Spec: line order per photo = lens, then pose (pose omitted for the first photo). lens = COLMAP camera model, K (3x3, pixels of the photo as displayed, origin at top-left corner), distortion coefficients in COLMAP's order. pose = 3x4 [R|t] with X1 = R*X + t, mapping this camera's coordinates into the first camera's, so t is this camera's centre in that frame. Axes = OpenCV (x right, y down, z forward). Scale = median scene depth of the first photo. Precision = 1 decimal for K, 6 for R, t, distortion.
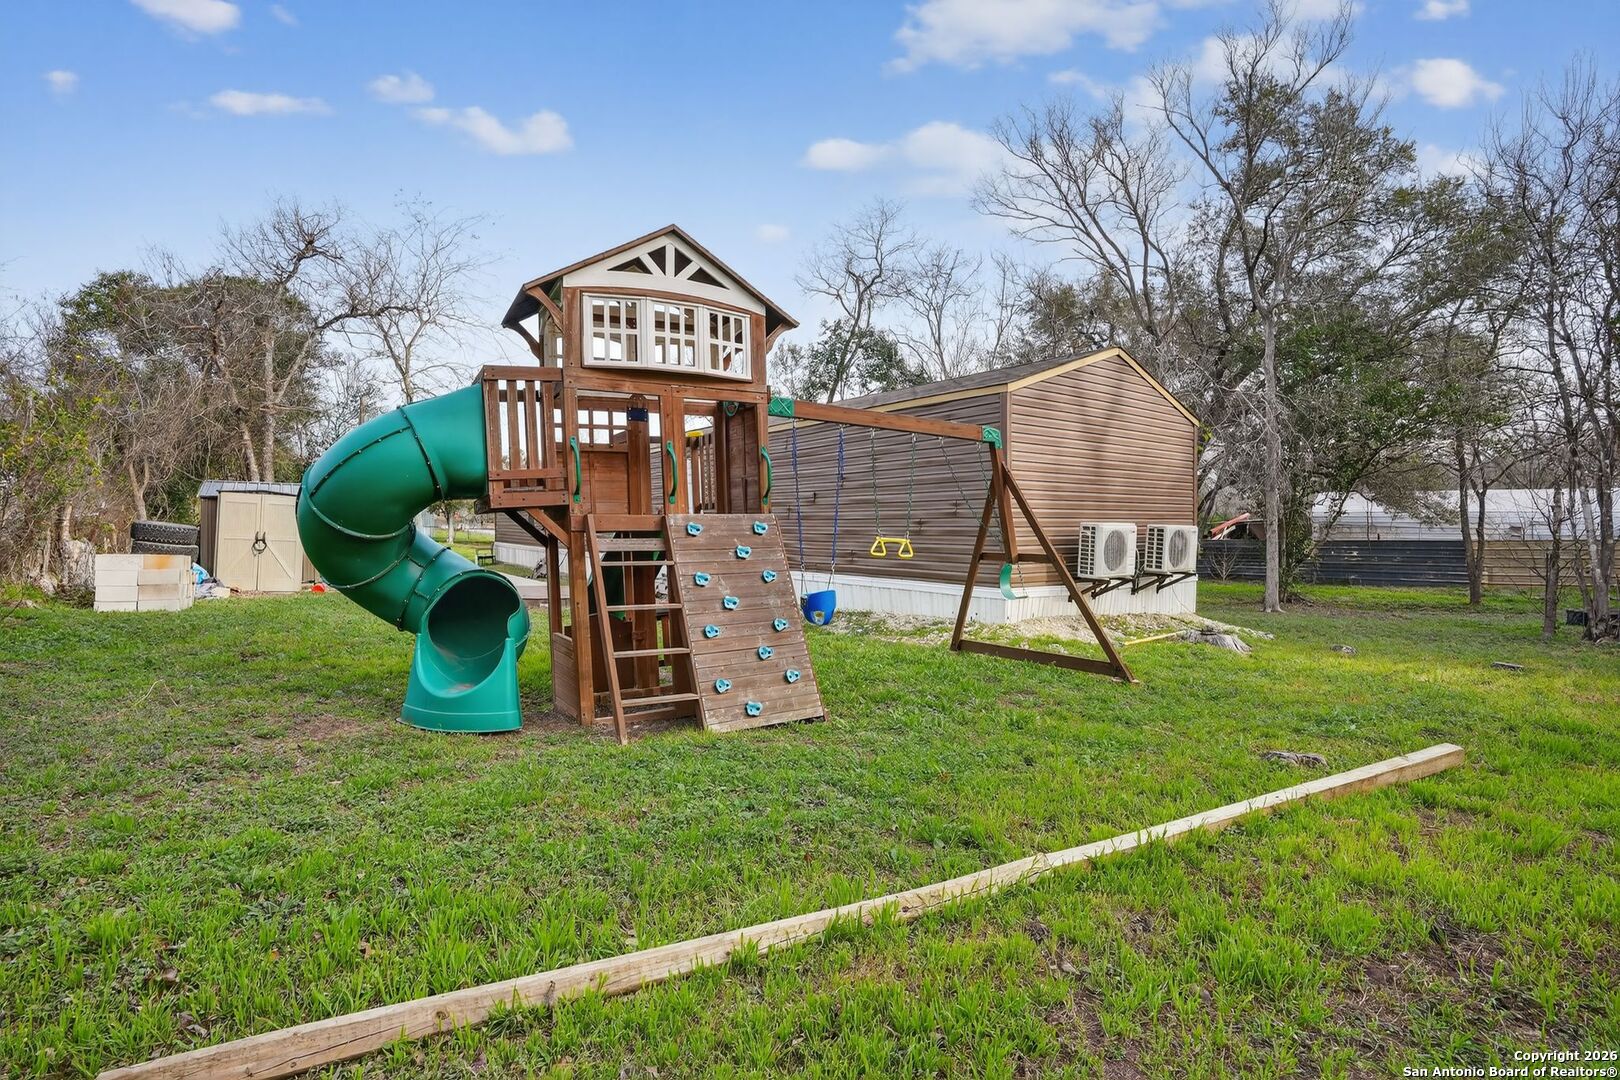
lens RADIAL K [[812.2, 0, 816.0], [0, 812.2, 525.3], [0, 0, 1]] dist [-0.000903, 0.000343]
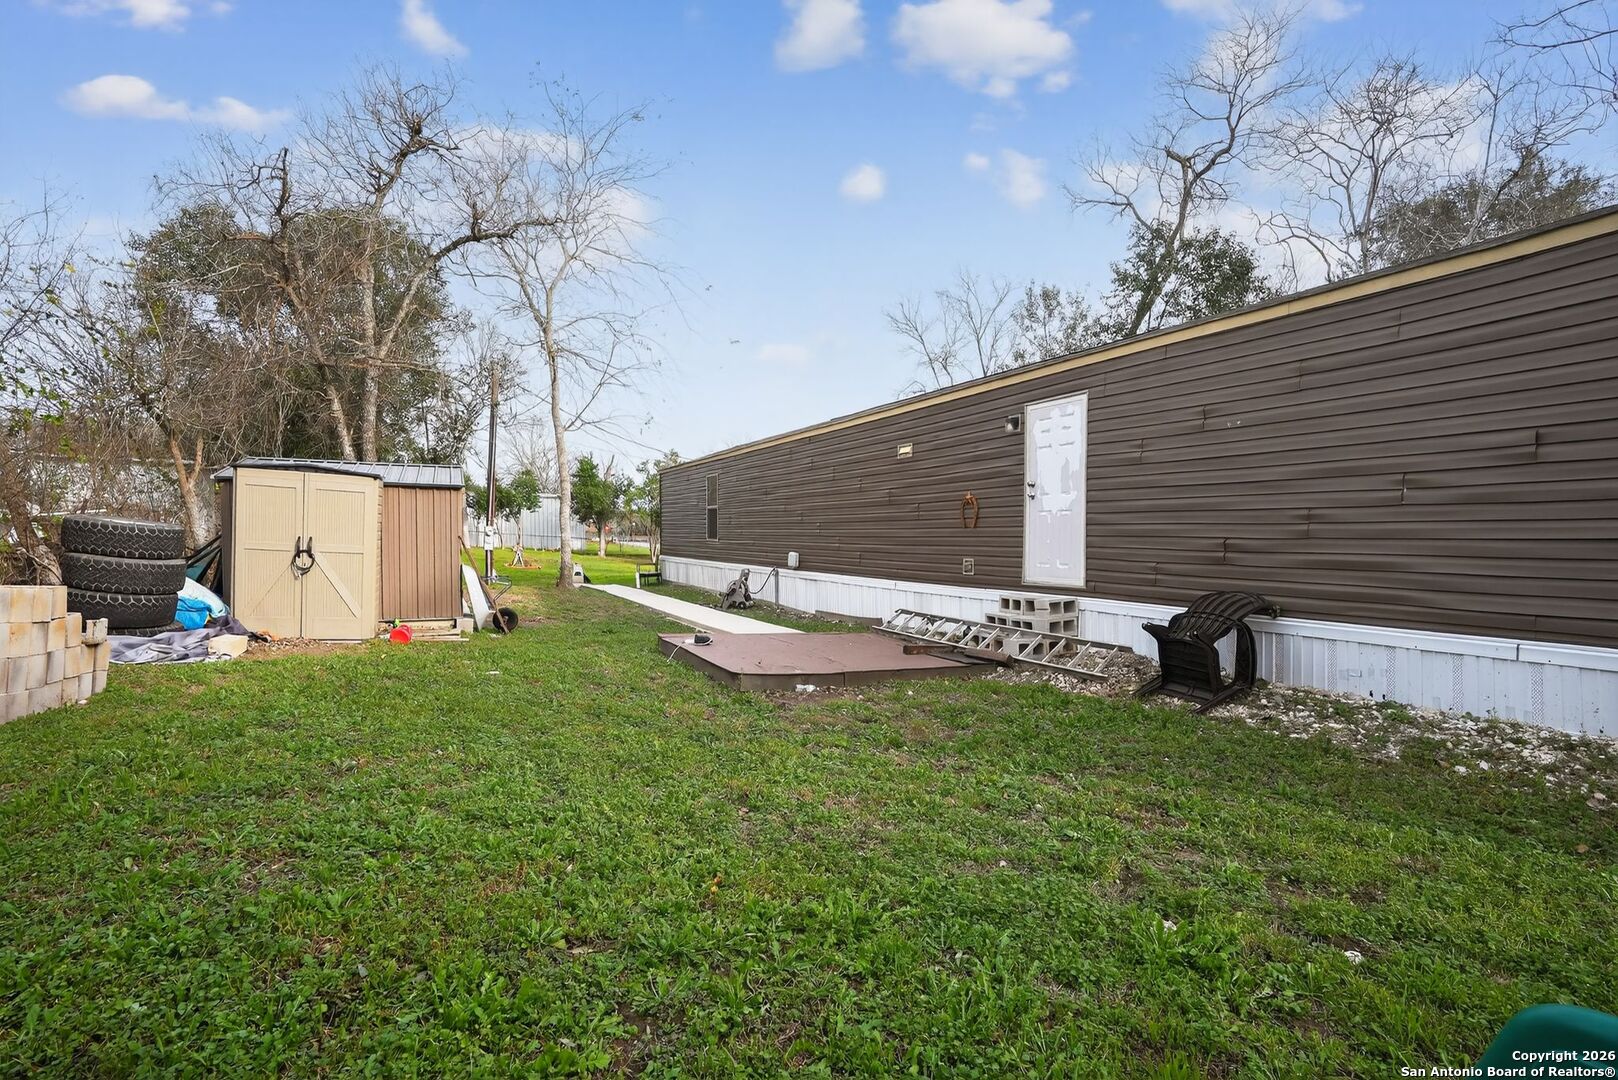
lens RADIAL K [[782.0, 0, 811.1], [0, 782.0, 567.5], [0, 0, 1]] dist [-0.000908, -0.000089]
pose [[0.987236, 0.009697, -0.158968, -0.161615], [-0.004062, 0.999353, 0.035731, 0.005685], [0.159212, -0.034629, 0.986637, 0.348079]]
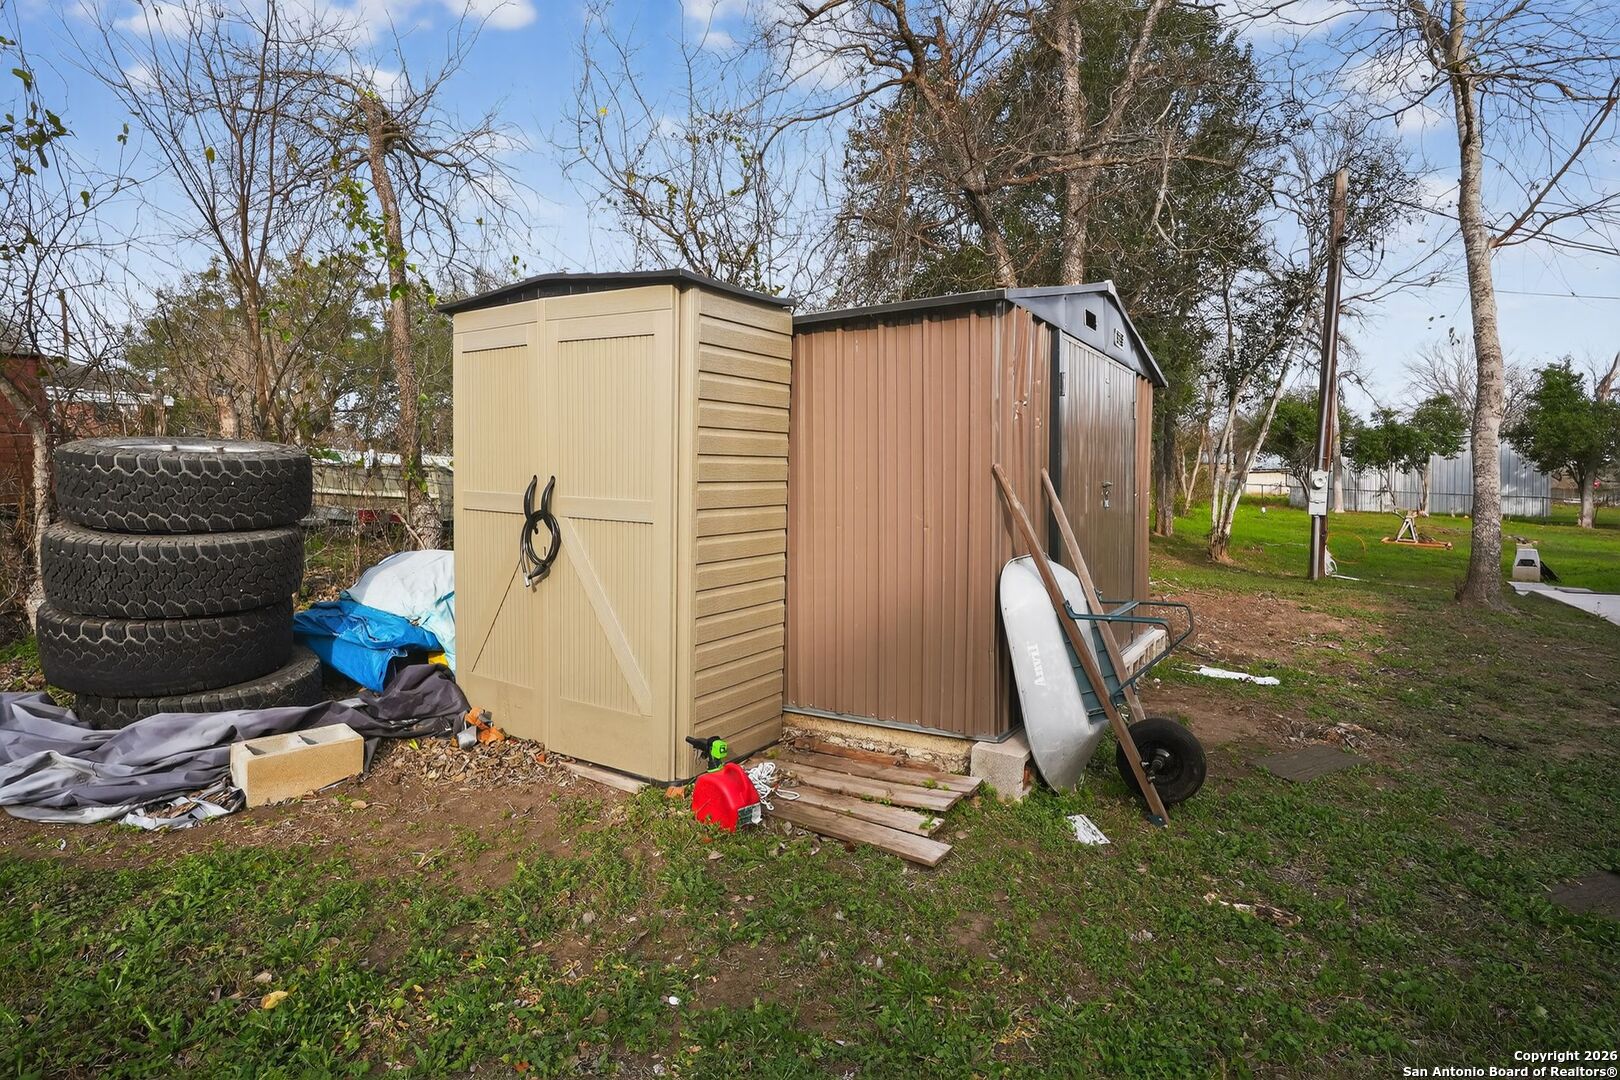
lens RADIAL K [[812.2, 0, 816.0], [0, 812.2, 525.3], [0, 0, 1]] dist [-0.000903, 0.000343]
pose [[0.383247, 0.025118, -0.923304, -0.318099], [0.002205, 0.999602, 0.028109, 0.010397], [0.923643, -0.012809, 0.383039, 0.685684]]
